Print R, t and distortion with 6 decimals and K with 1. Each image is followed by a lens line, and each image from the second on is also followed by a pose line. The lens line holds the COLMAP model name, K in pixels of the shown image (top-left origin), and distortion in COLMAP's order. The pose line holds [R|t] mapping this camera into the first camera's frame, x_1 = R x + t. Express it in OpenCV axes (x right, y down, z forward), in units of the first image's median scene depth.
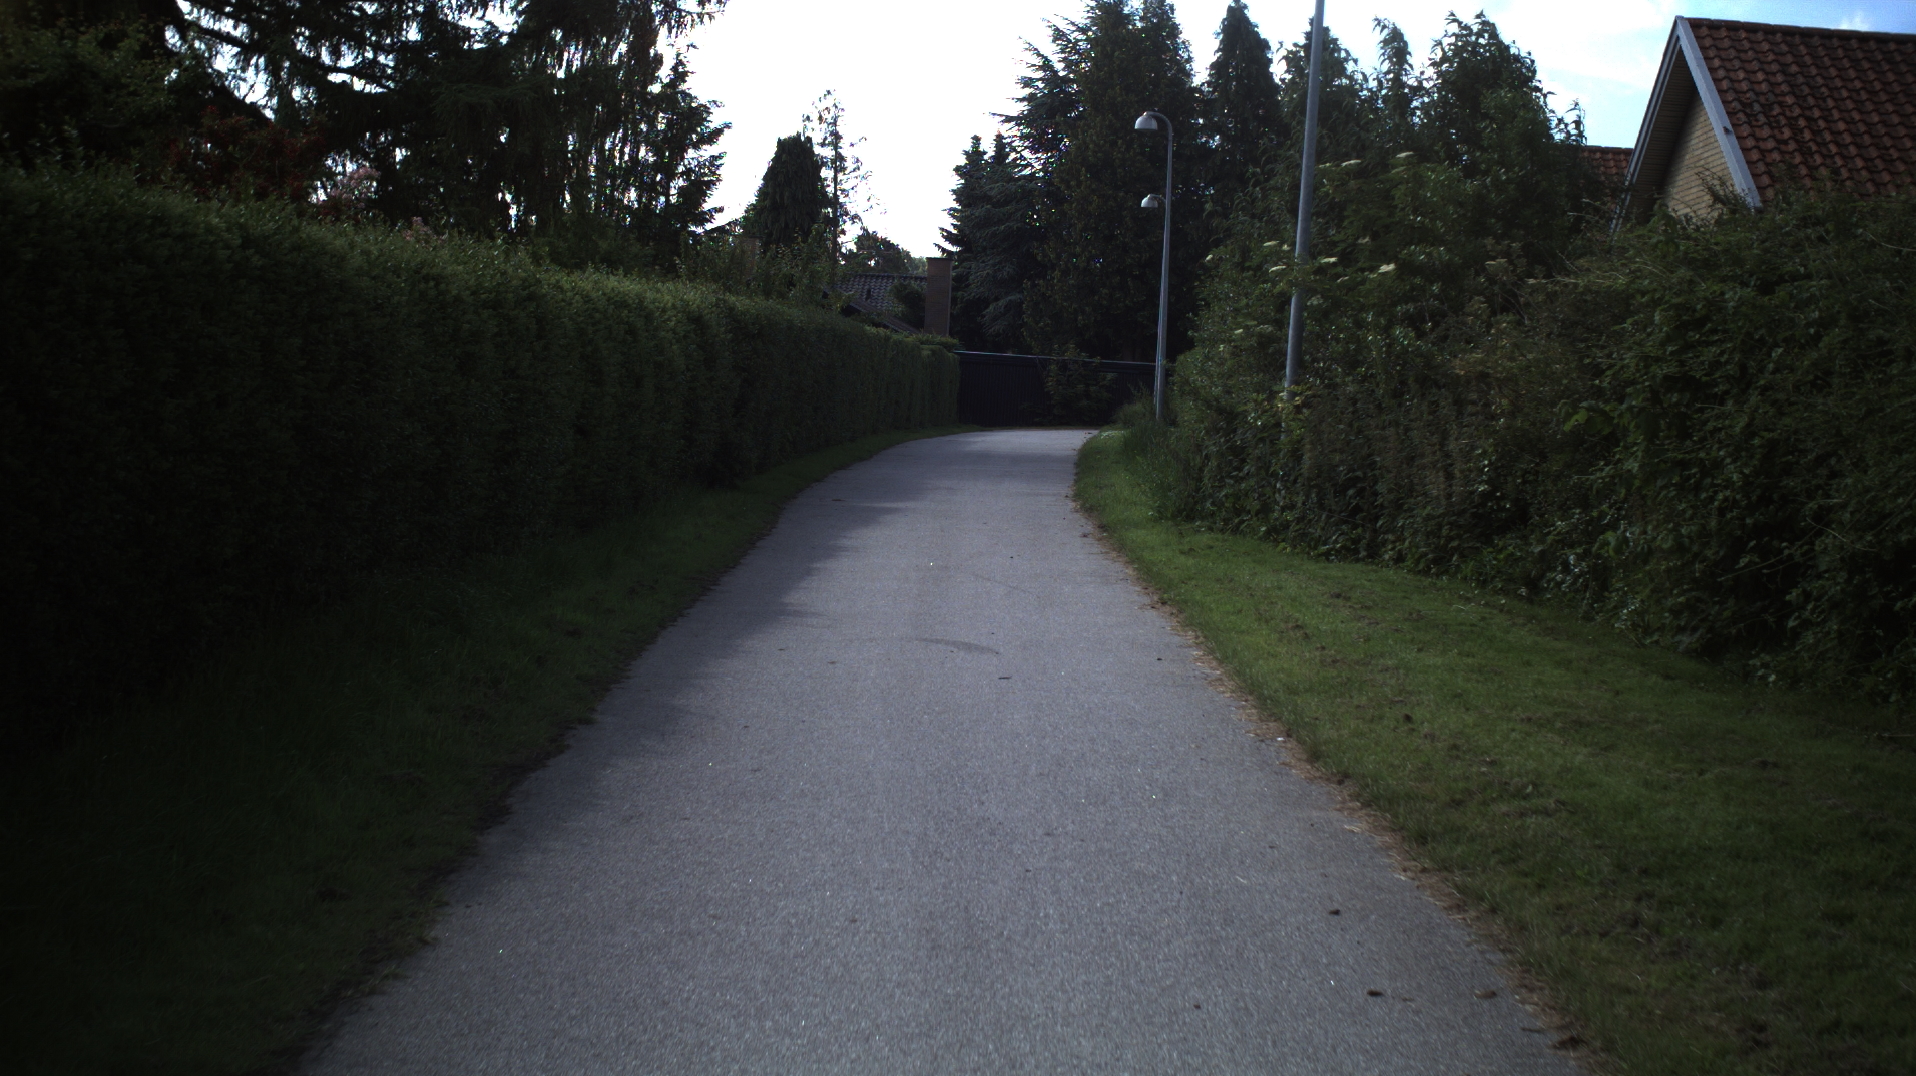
lens RADIAL K [[3649.2, 0, 958.0], [0, 3649.2, 538.0], [0, 0, 1]] dist [-0.218418, 0.076368]
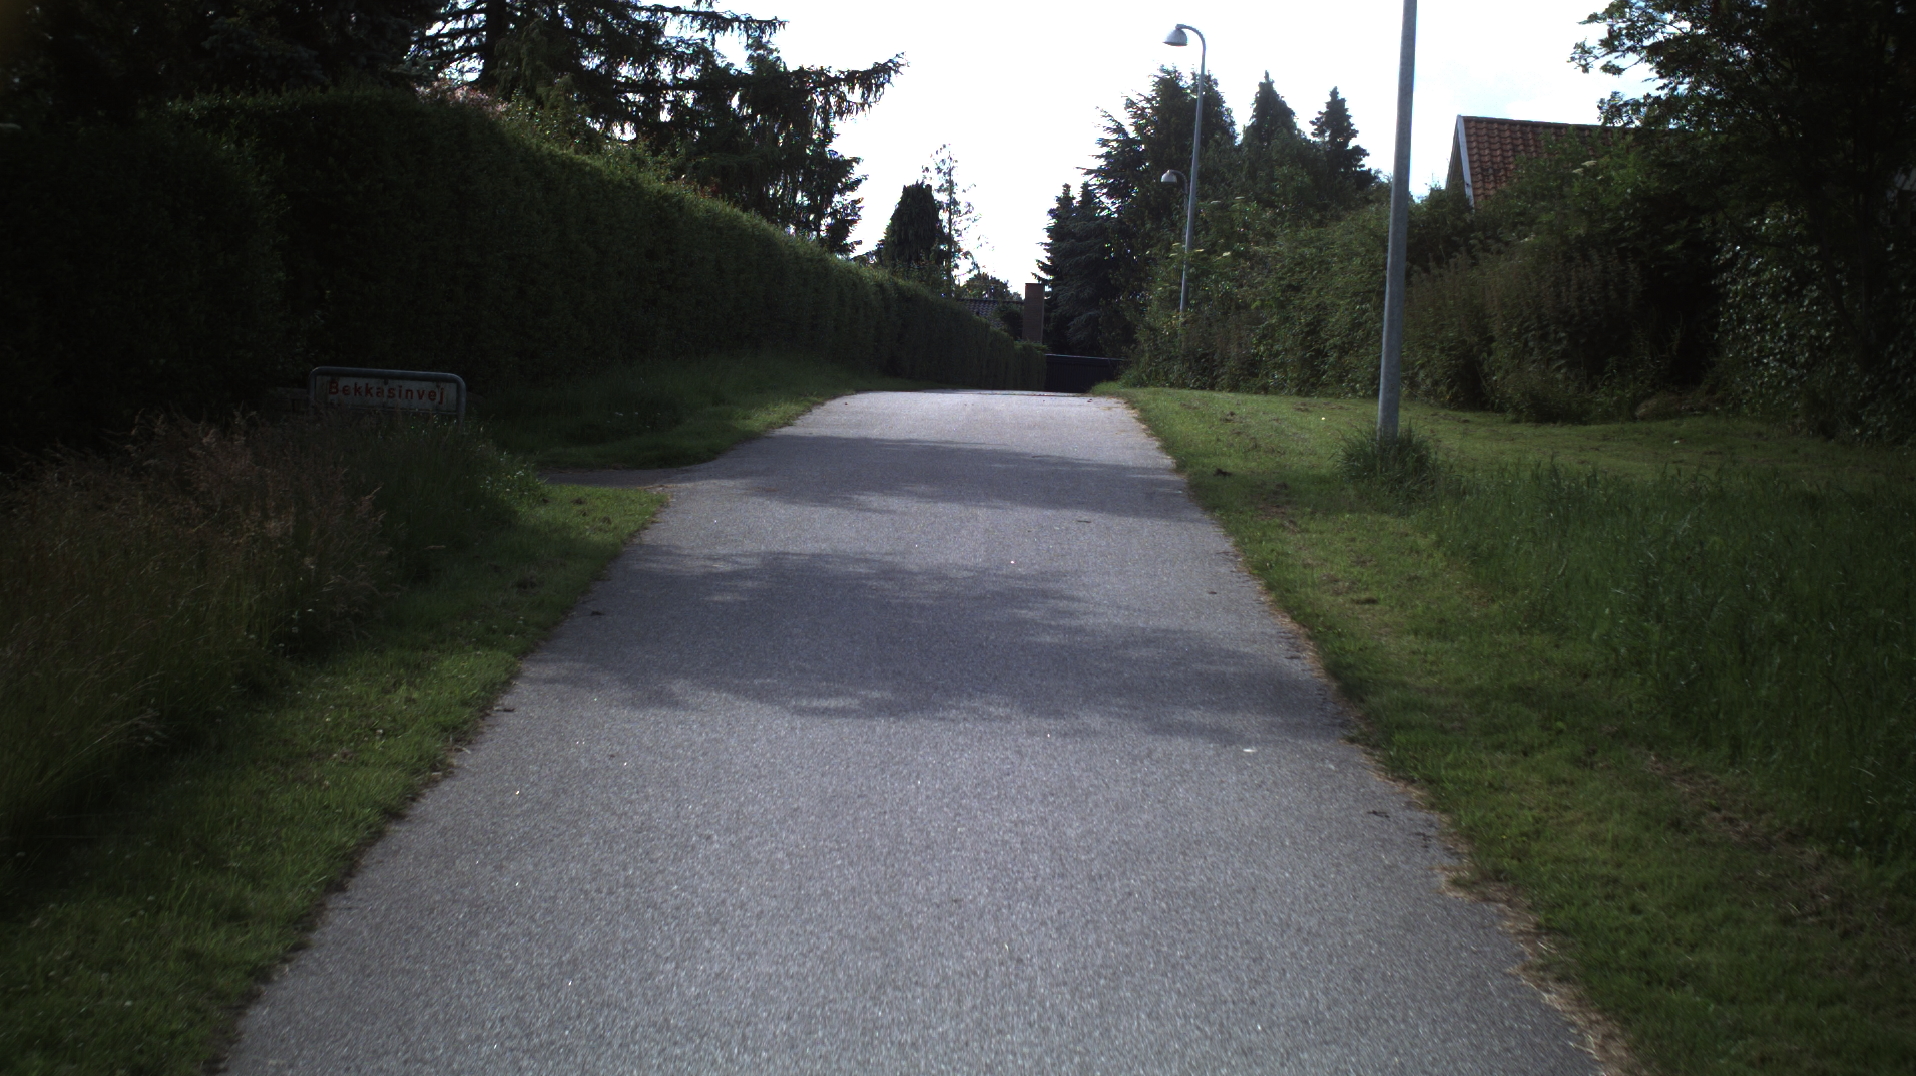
lens RADIAL K [[3628.8, 0, 958.0], [0, 3628.8, 538.0], [0, 0, 1]] dist [-0.219210, 0.117320]
pose [[0.999524, 0.004193, -0.030575, 0.027084], [-0.004560, 0.999918, -0.011952, 0.096371], [0.030522, 0.012086, 0.999461, -0.902974]]
